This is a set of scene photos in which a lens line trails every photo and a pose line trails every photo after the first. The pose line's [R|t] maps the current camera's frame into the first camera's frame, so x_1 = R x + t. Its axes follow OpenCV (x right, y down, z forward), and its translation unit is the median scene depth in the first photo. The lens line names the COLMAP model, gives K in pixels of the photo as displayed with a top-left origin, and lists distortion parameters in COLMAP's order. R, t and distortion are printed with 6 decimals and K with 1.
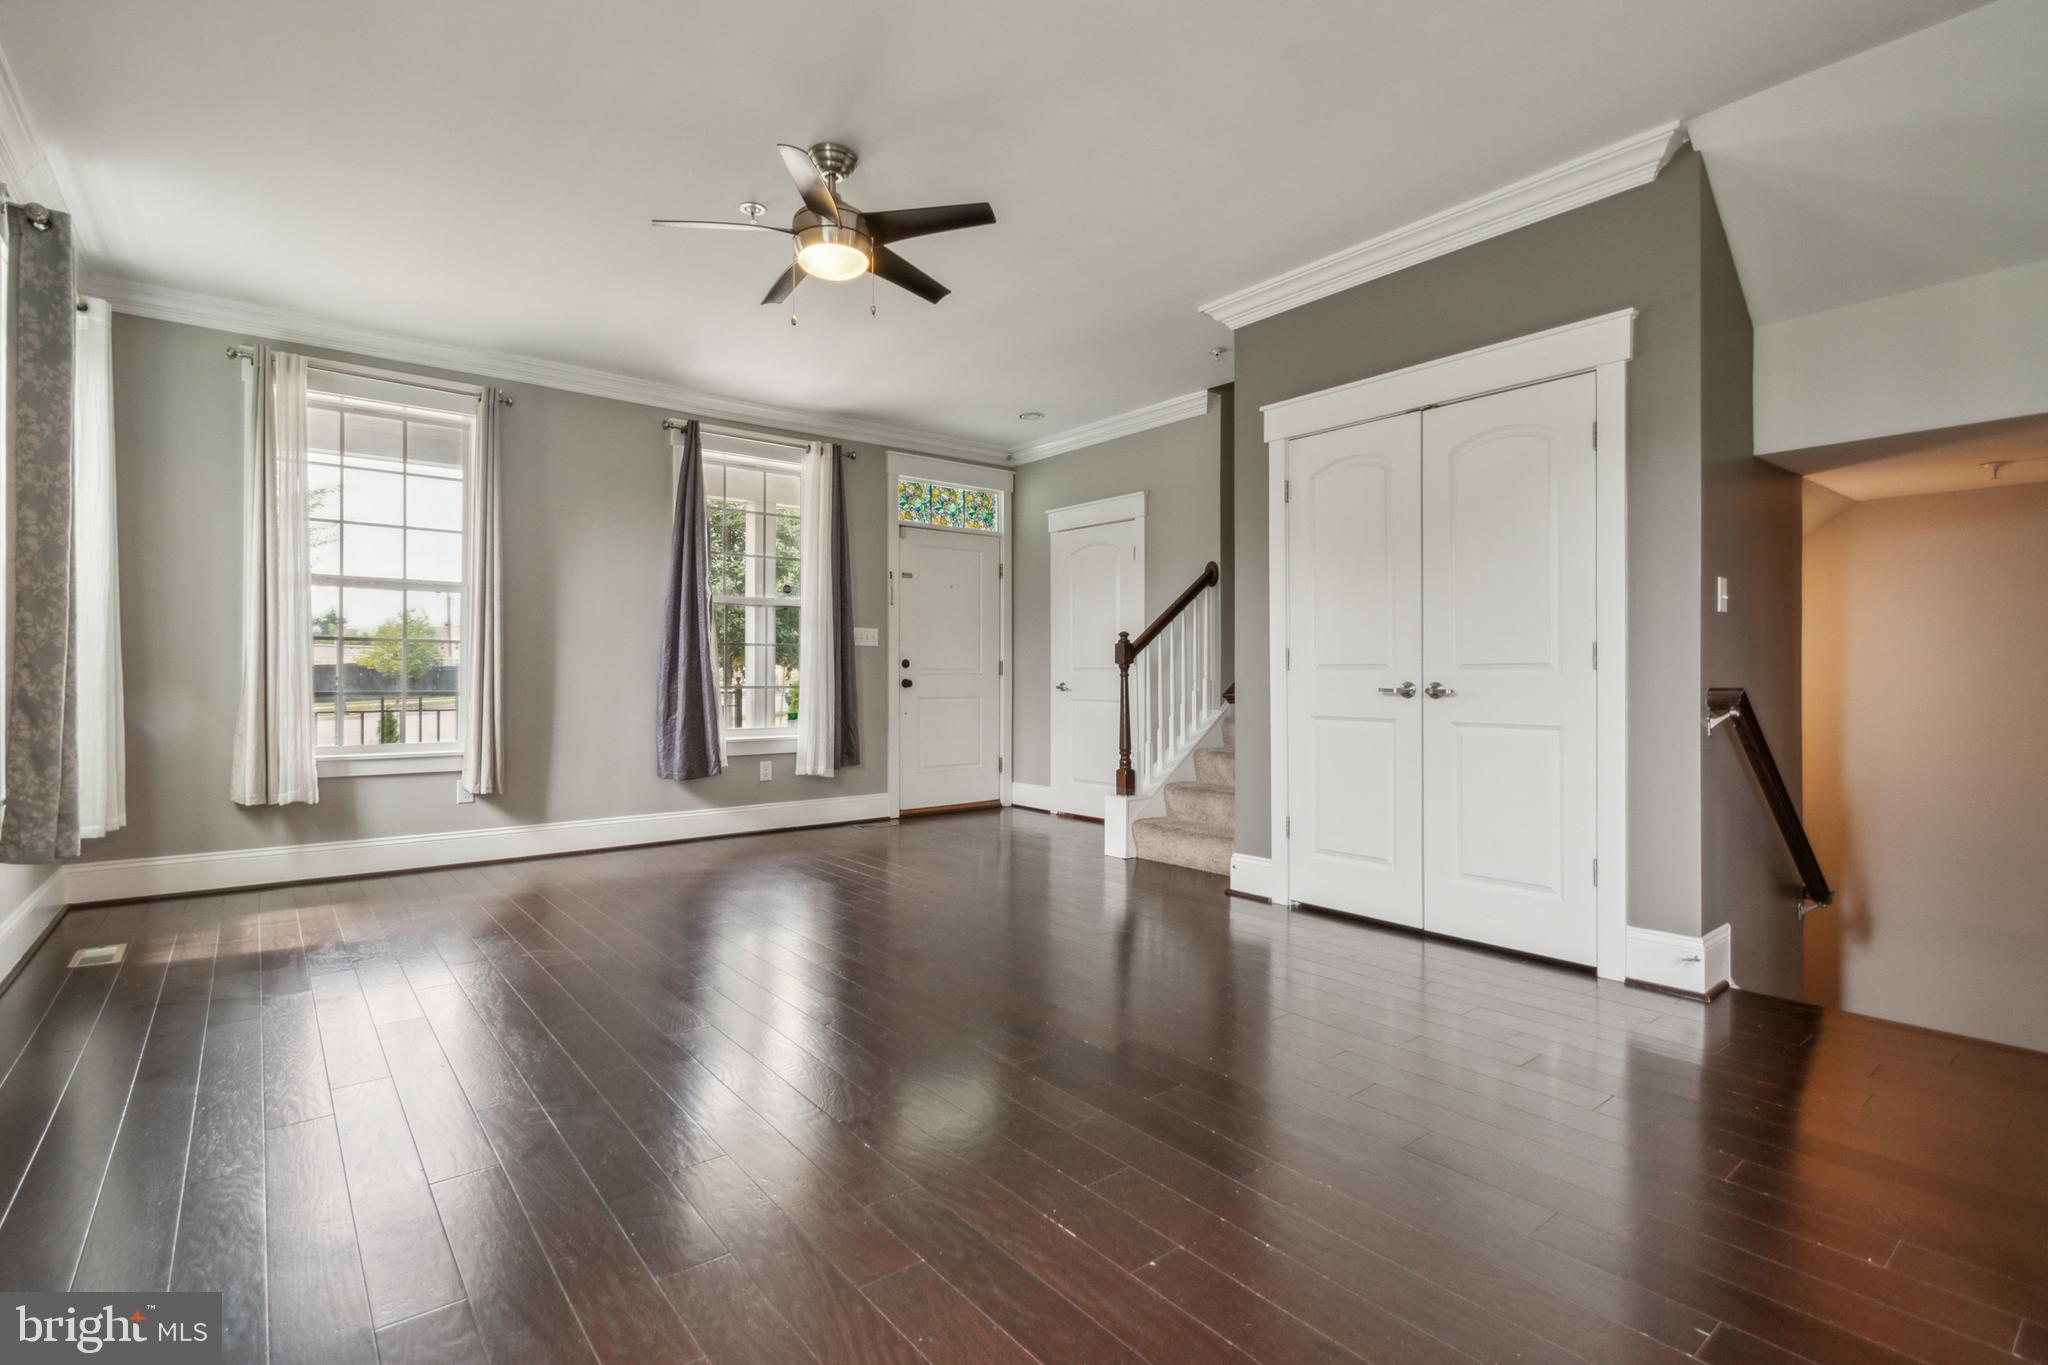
lens RADIAL K [[946.6, 0, 988.0], [0, 946.6, 676.8], [0, 0, 1]] dist [0.004169, -0.003179]
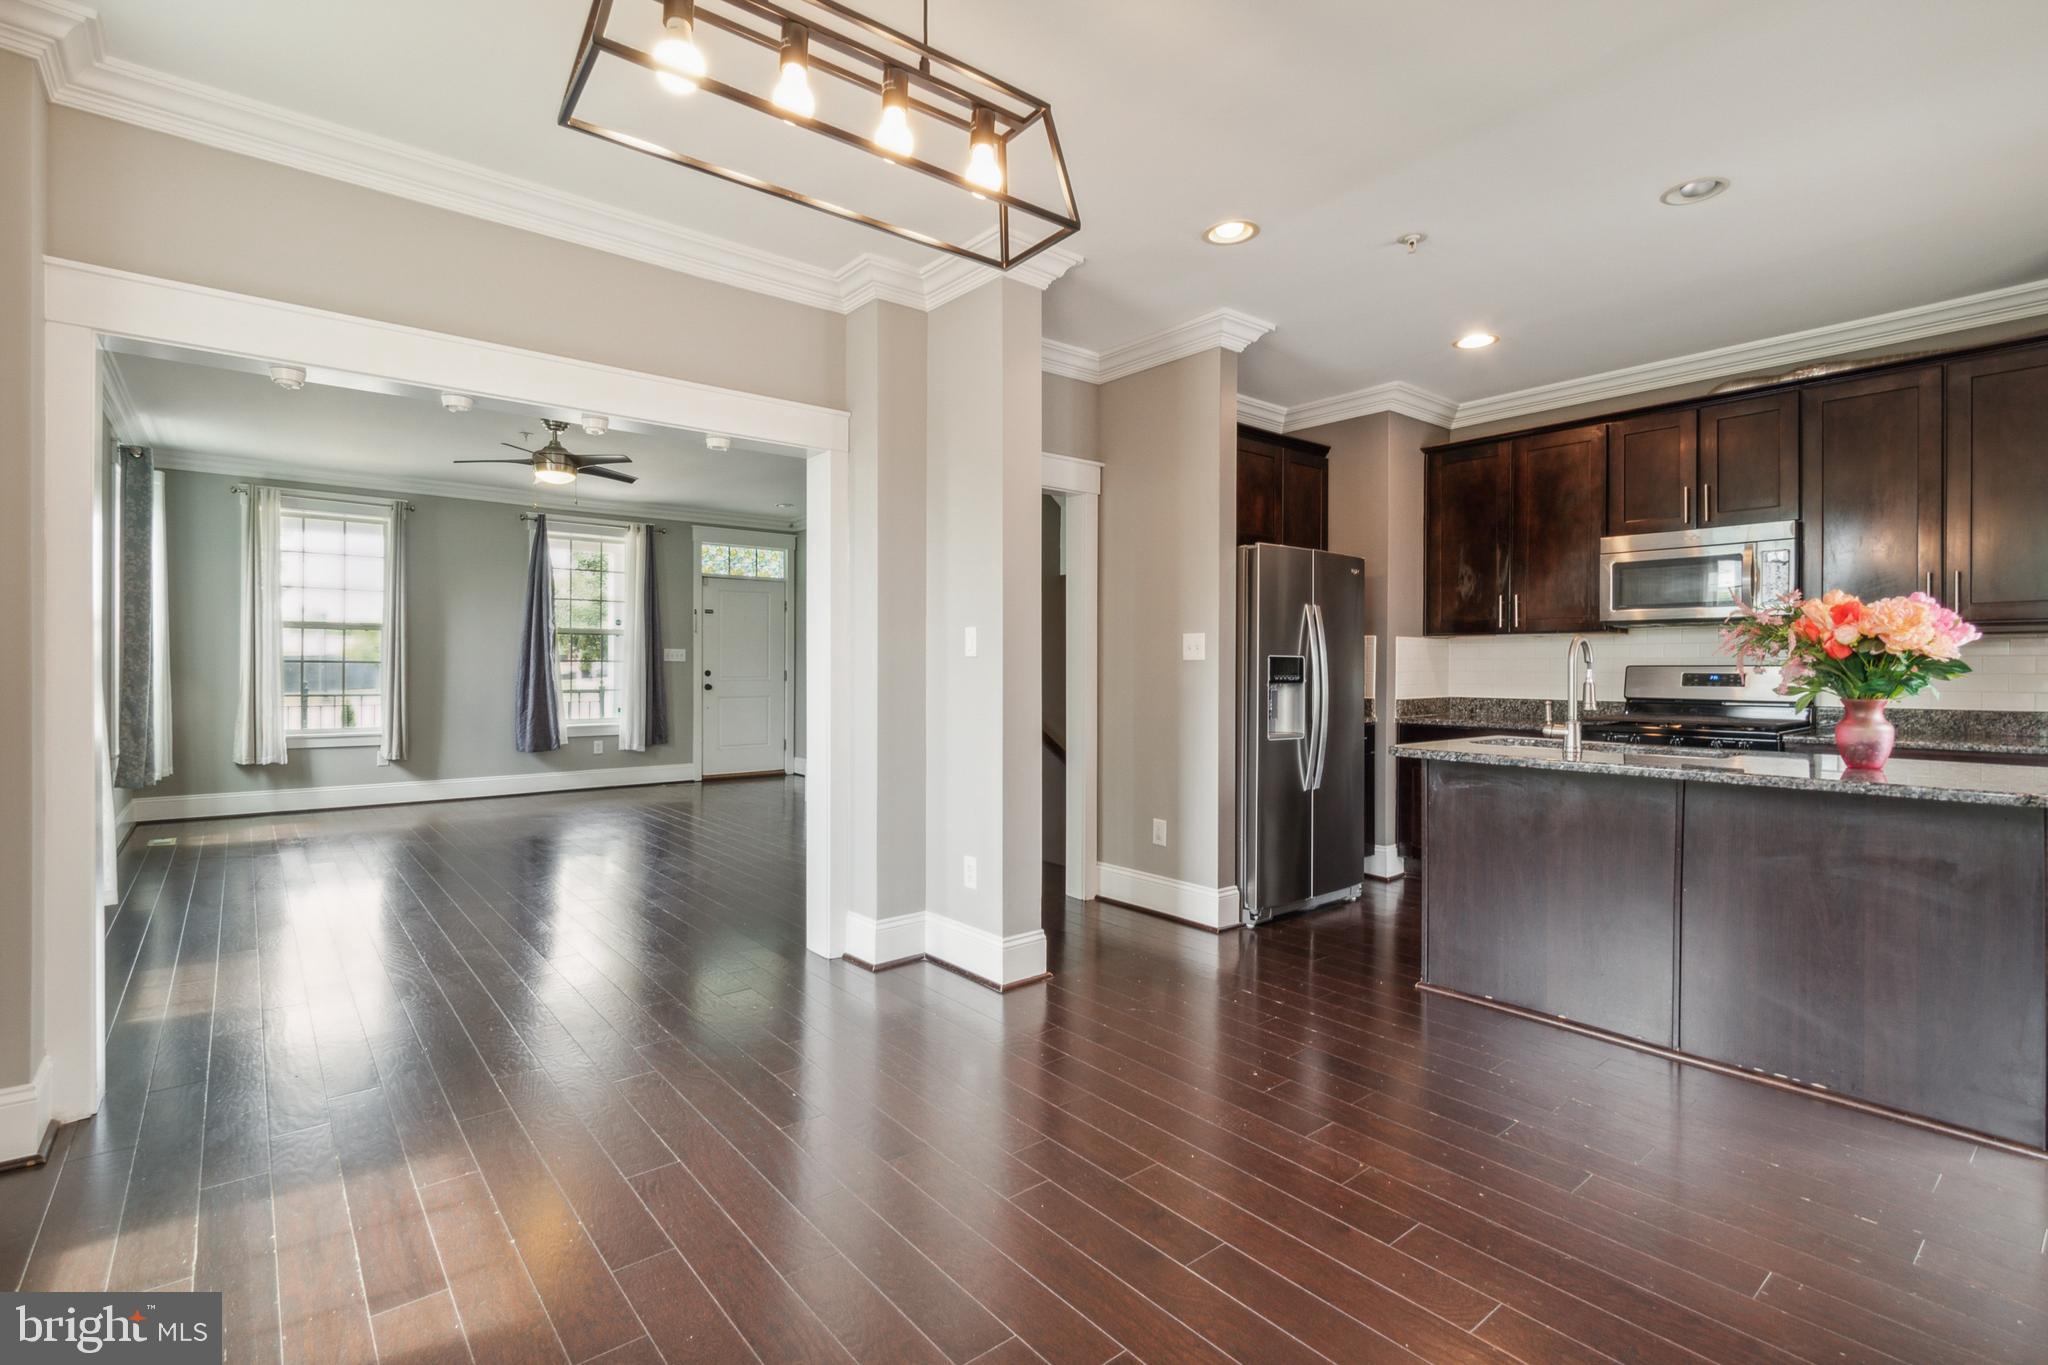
lens RADIAL K [[946.6, 0, 999.0], [0, 946.6, 670.7], [0, 0, 1]] dist [0.004169, -0.003179]
pose [[0.999798, 0.004883, 0.019480, 0.427765], [-0.005002, 0.999969, 0.006054, -0.037859], [-0.019450, -0.006150, 0.999792, -0.575370]]
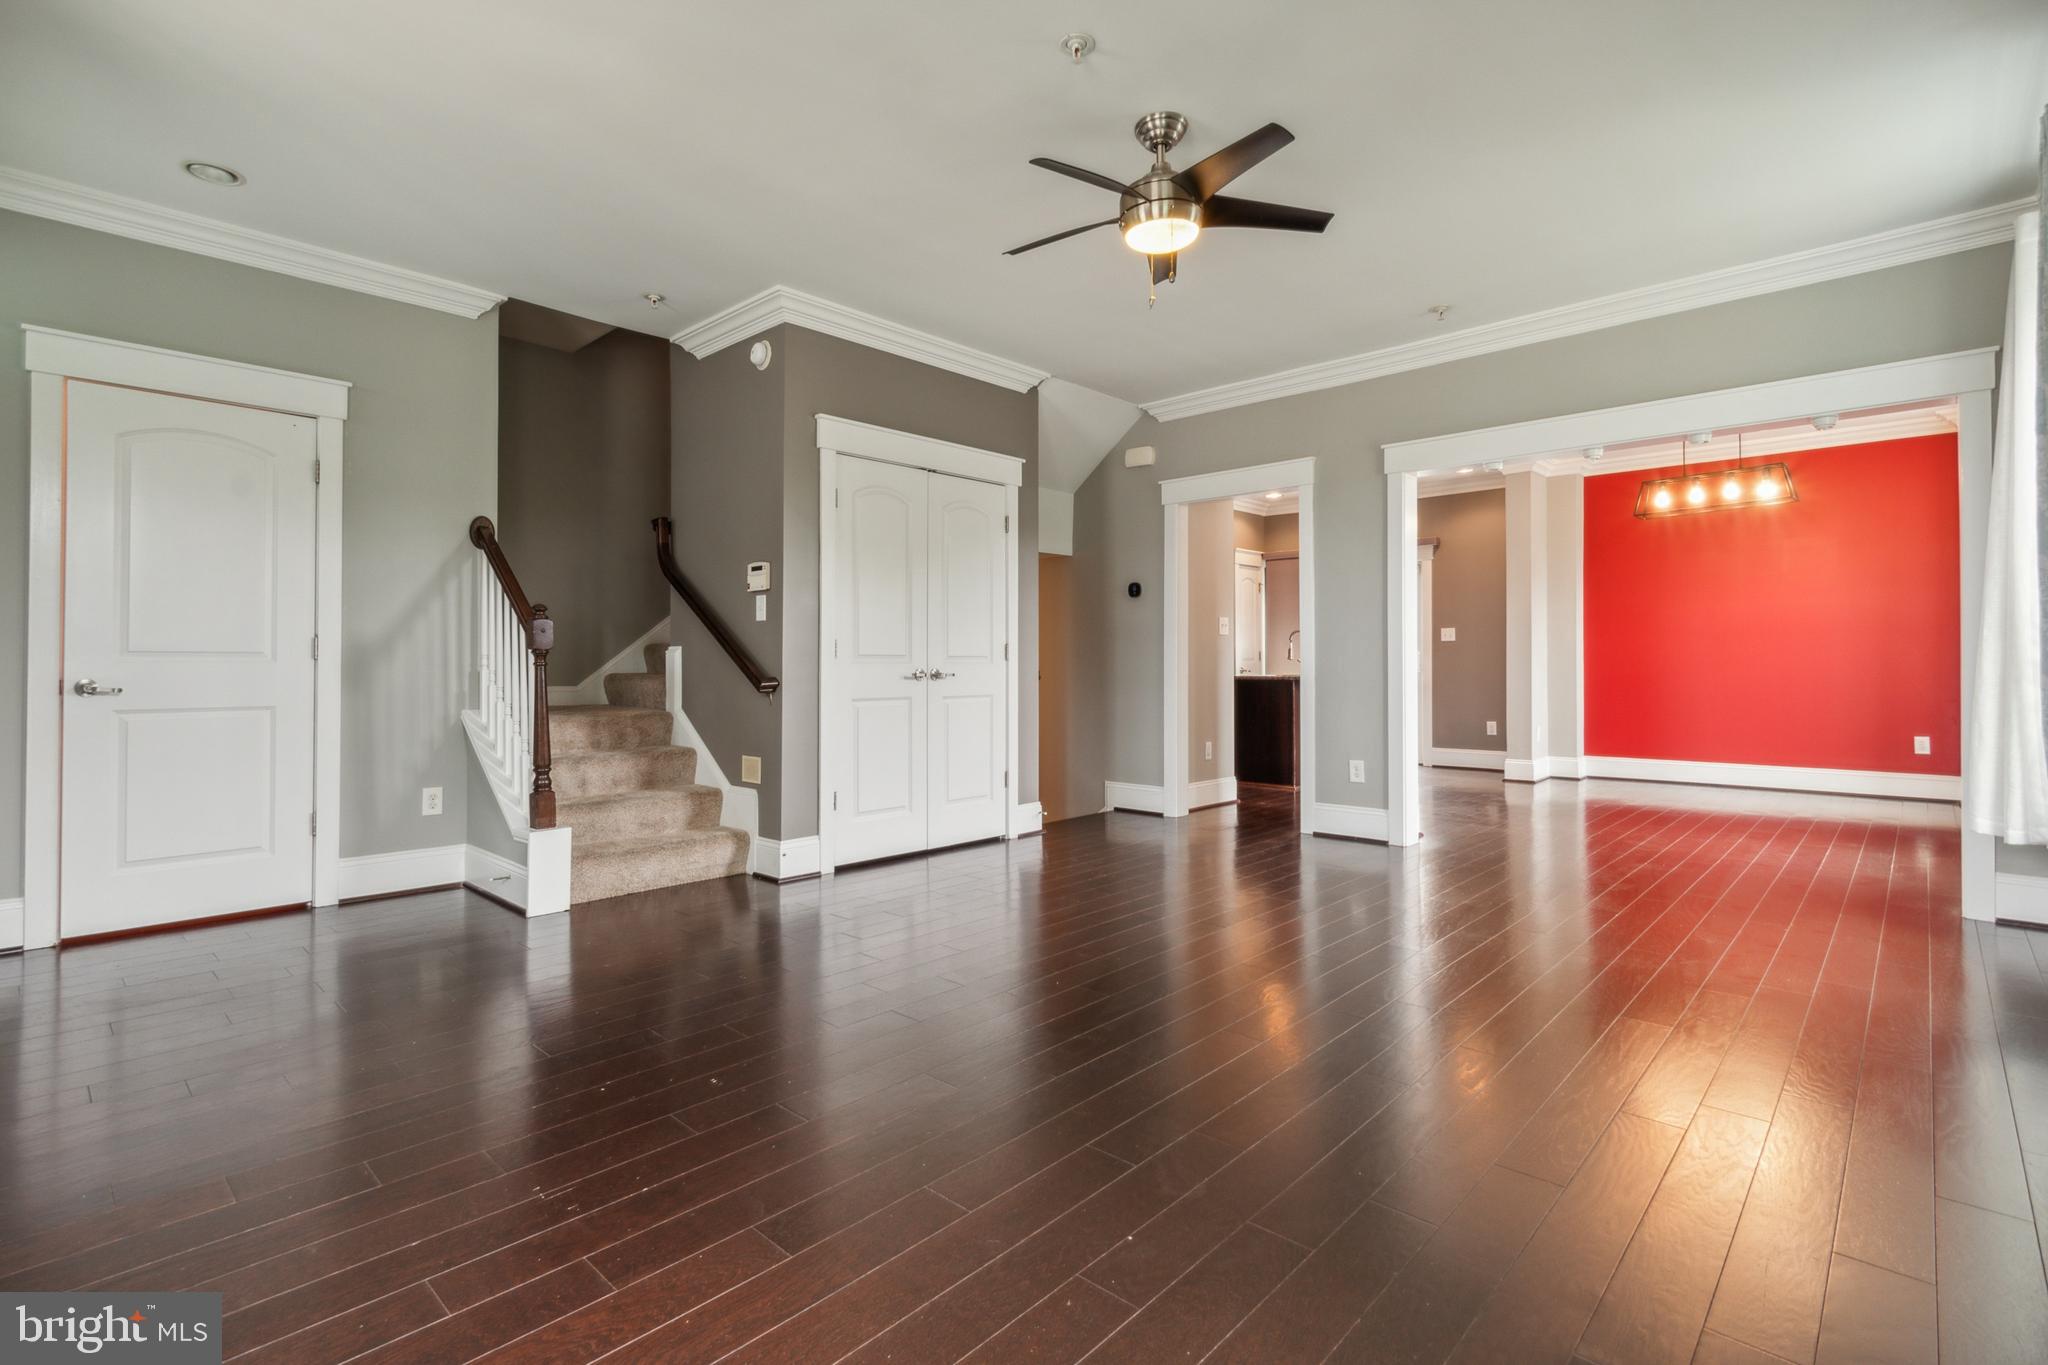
lens RADIAL K [[946.6, 0, 1044.6], [0, 946.6, 669.5], [0, 0, 1]] dist [0.004169, -0.003179]
pose [[-0.167135, 0.003257, 0.985929, -0.660005], [0.008100, 0.999965, -0.001931, 0.007594], [-0.985901, 0.007664, -0.167155, 0.759849]]
